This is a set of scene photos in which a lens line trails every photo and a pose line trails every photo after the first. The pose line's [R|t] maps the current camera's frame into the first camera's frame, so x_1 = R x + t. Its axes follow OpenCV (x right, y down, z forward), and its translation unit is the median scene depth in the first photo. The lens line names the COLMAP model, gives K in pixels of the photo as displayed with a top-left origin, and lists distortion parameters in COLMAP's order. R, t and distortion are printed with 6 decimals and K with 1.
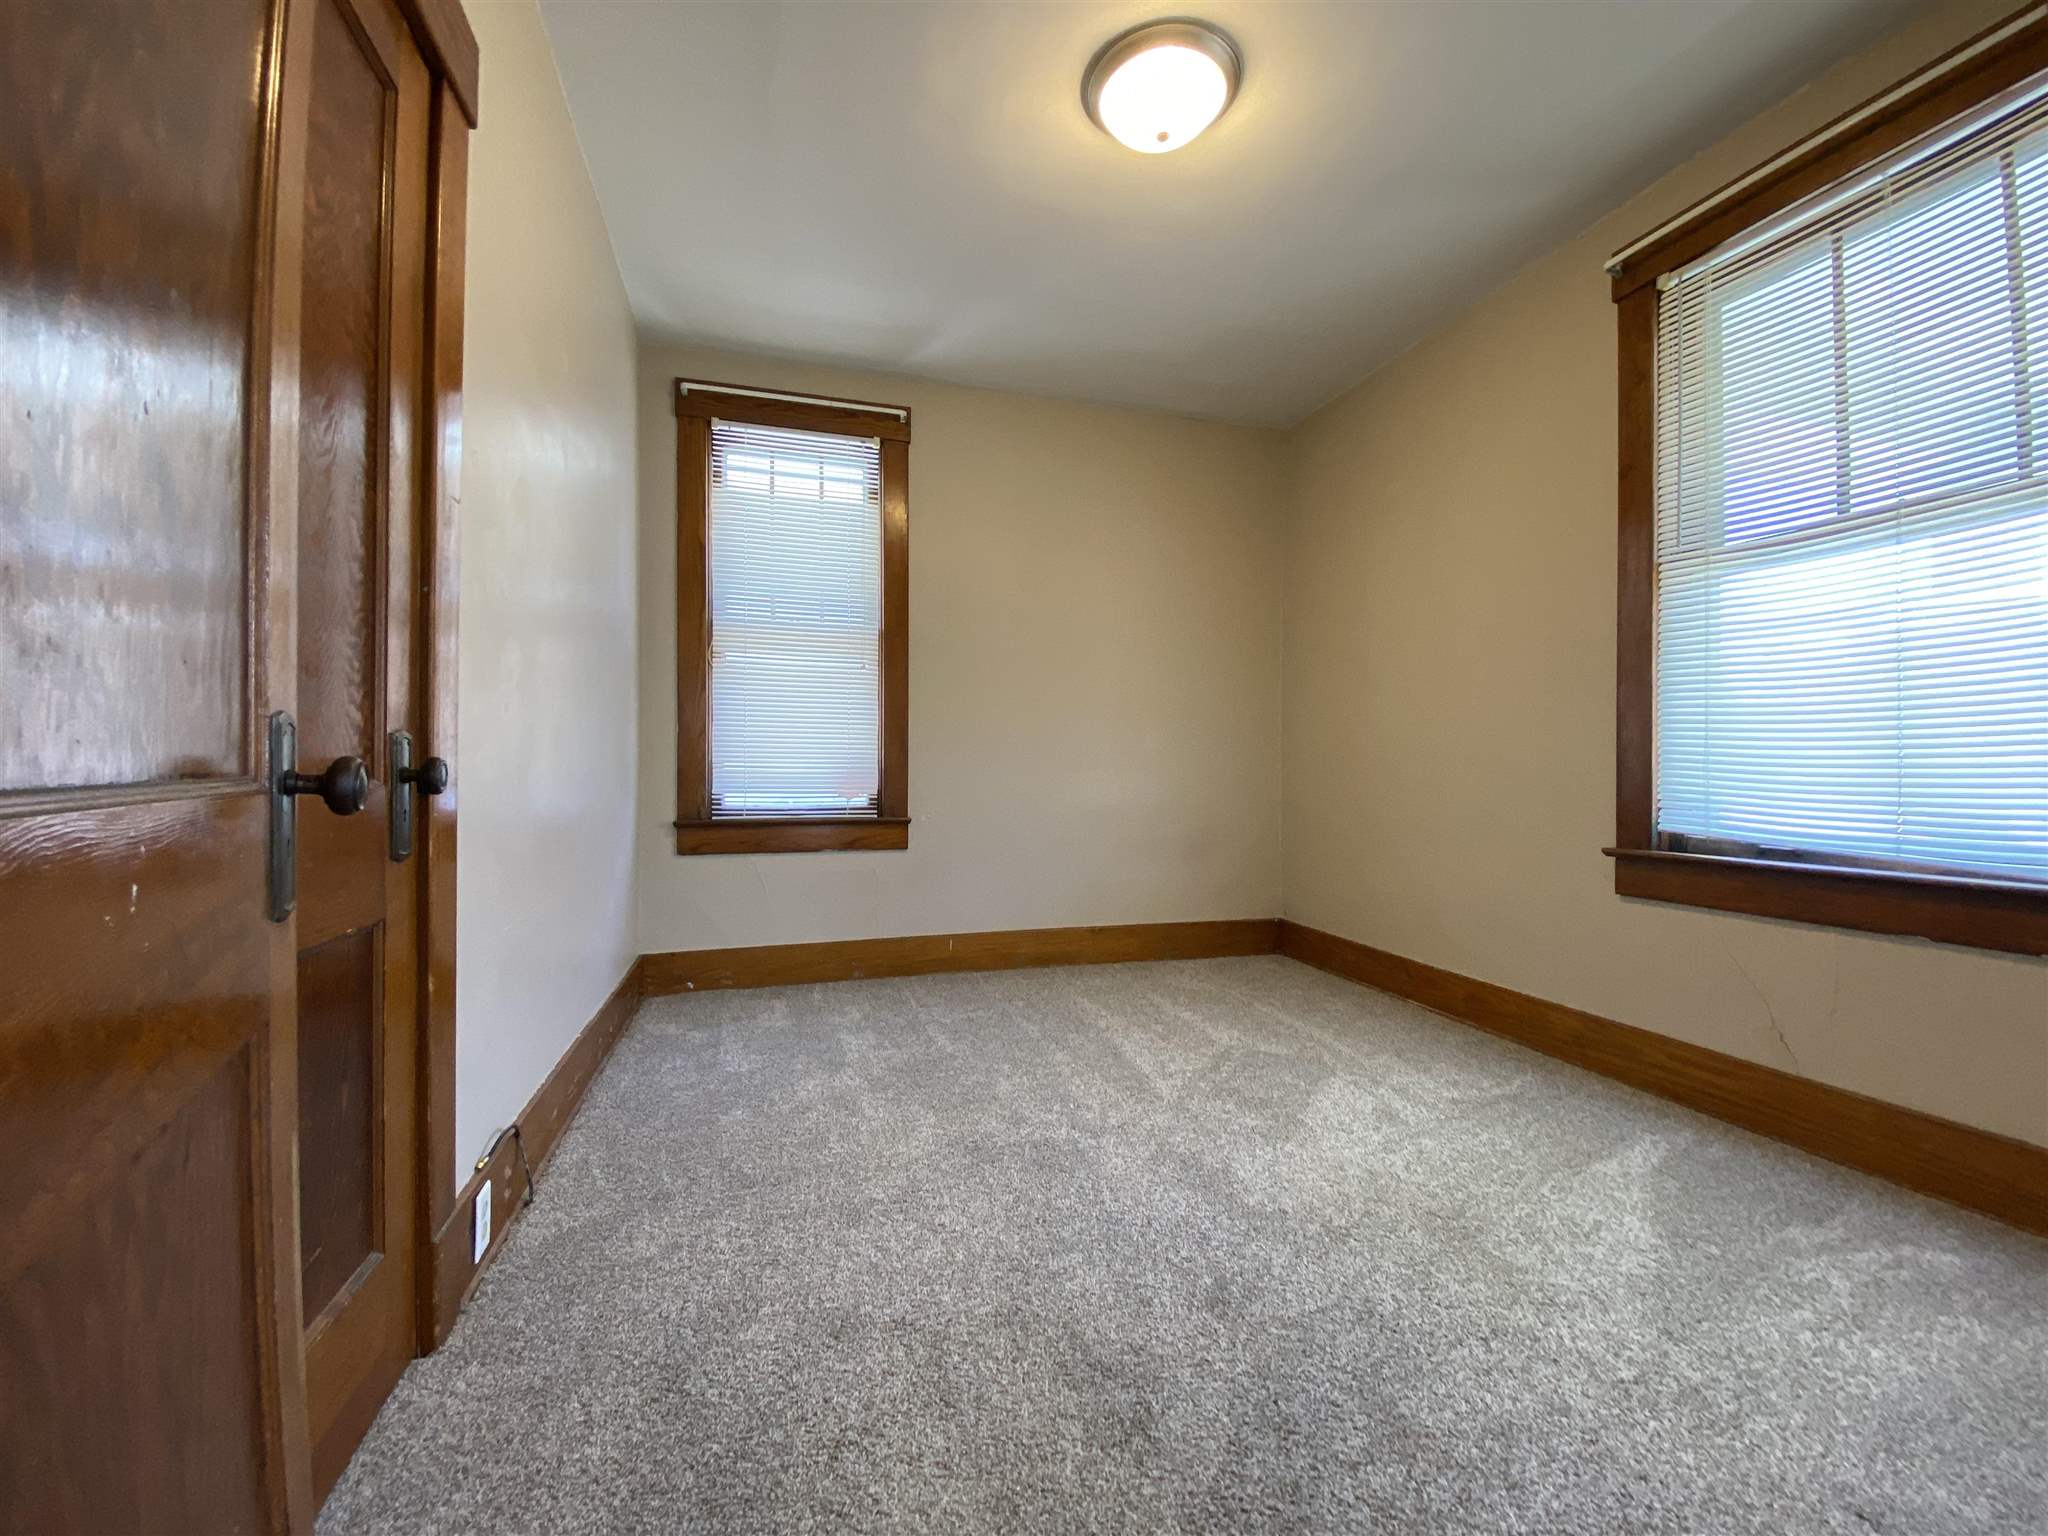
lens RADIAL K [[829.5, 0, 1027.0], [0, 829.5, 767.3], [0, 0, 1]] dist [0.021596, -0.019697]
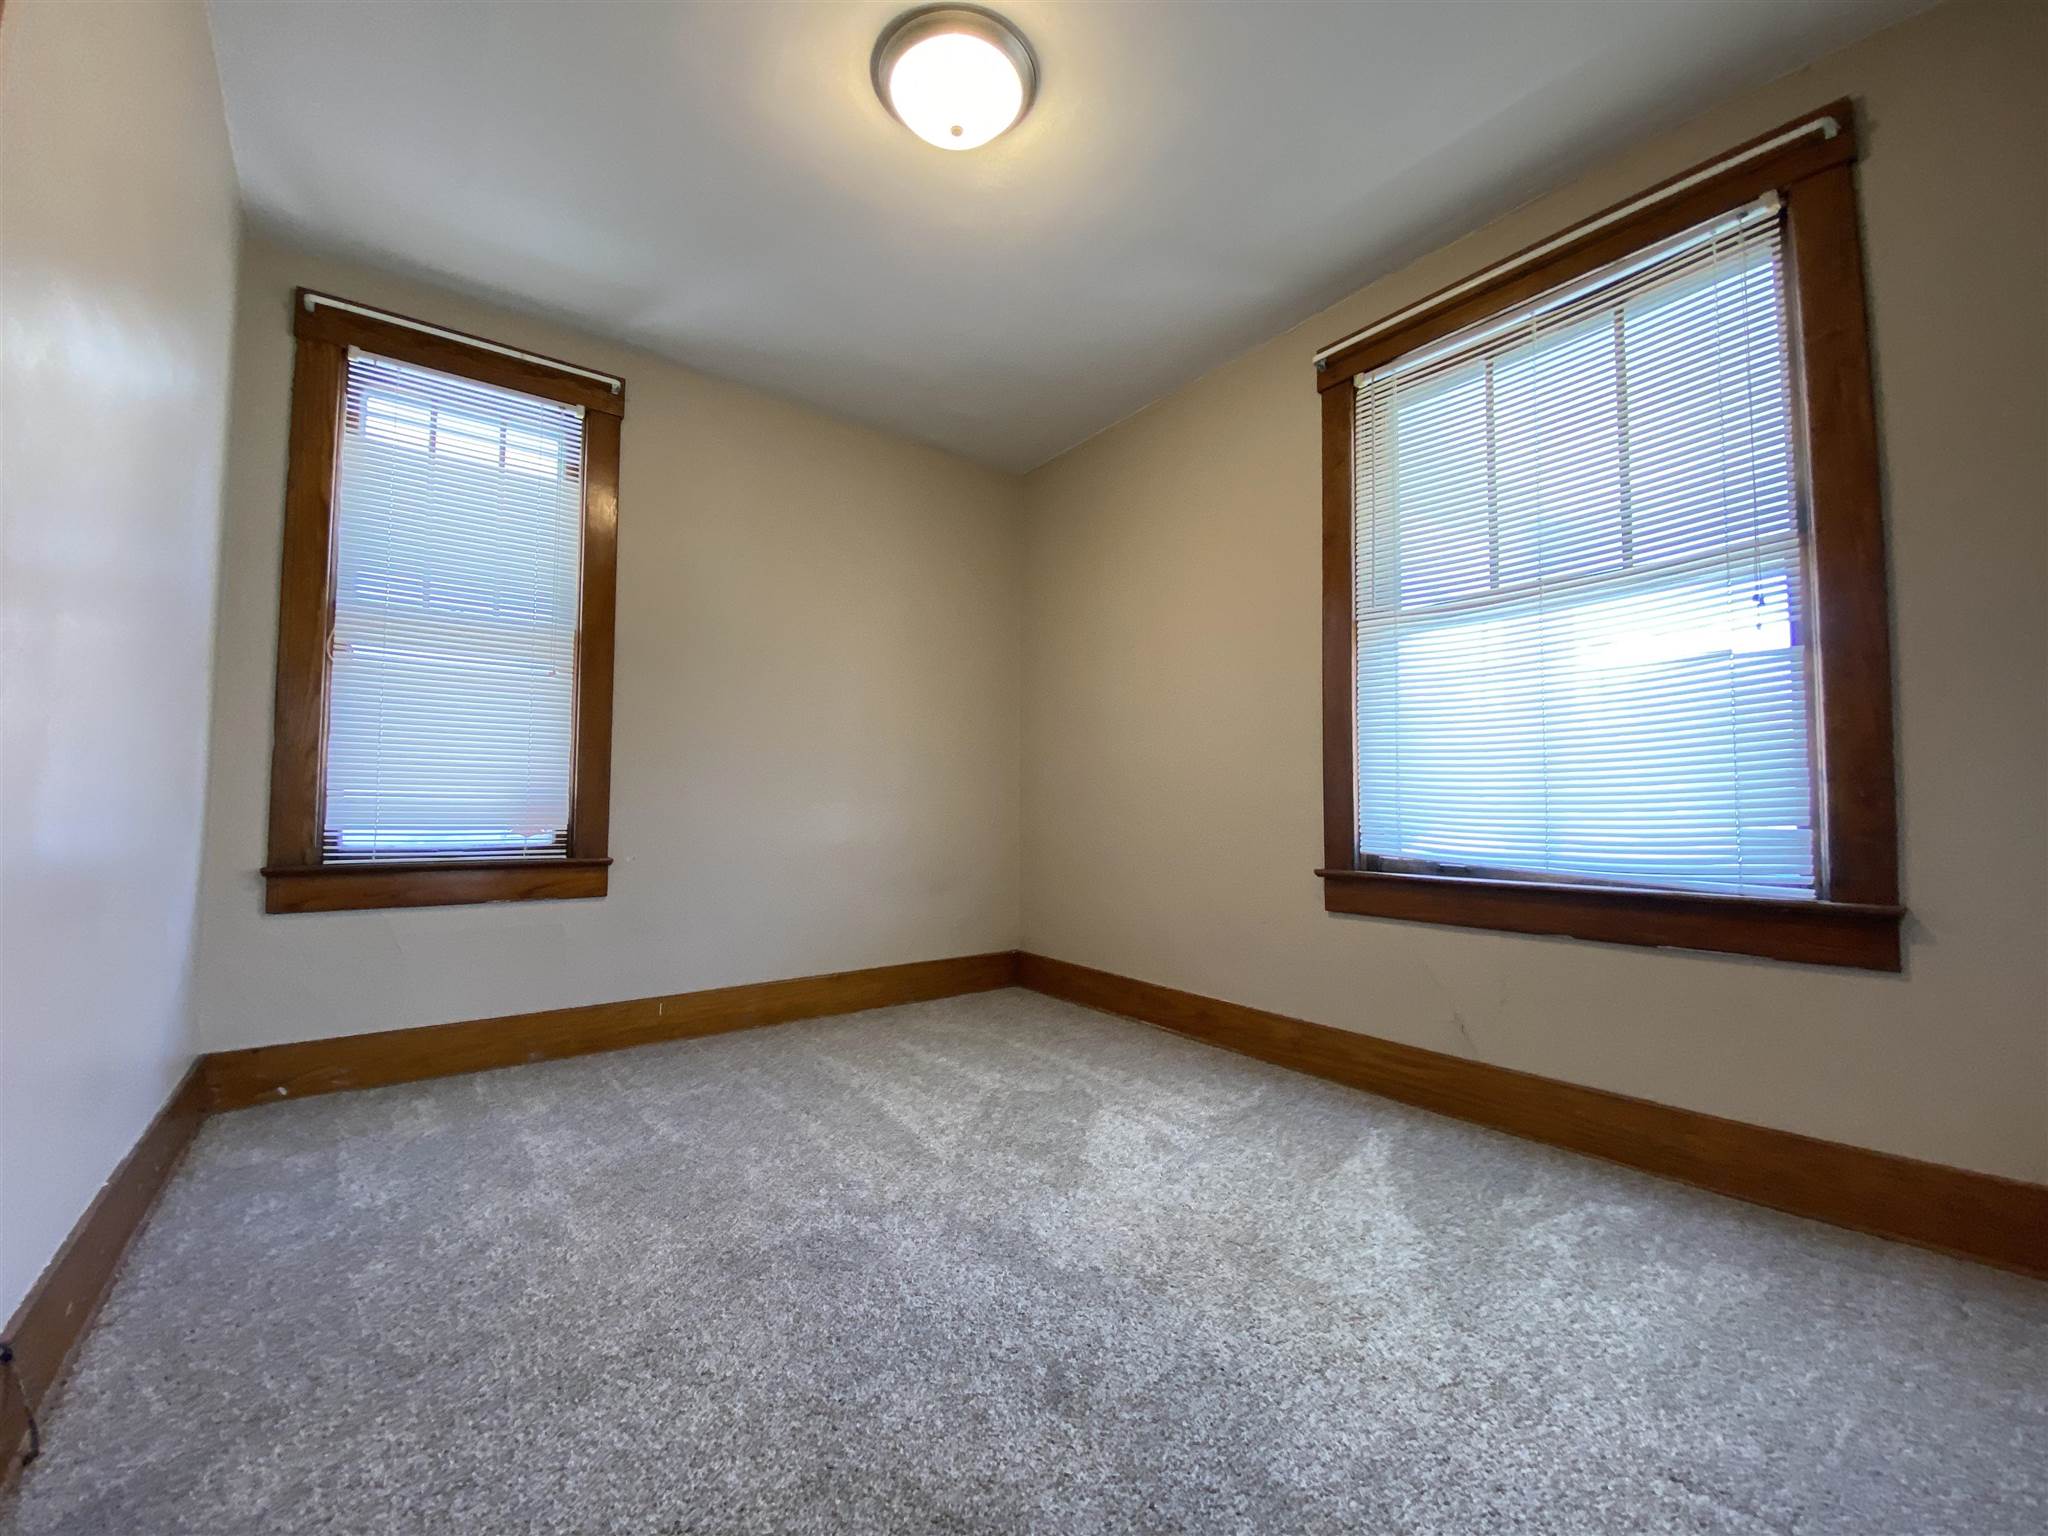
lens RADIAL K [[825.2, 0, 1017.0], [0, 825.2, 766.6], [0, 0, 1]] dist [0.021017, -0.019775]
pose [[0.935412, 0.017928, 0.353106, -0.095189], [-0.001574, 0.998915, -0.046549, 0.013377], [-0.353557, 0.042987, 0.934425, 0.120704]]
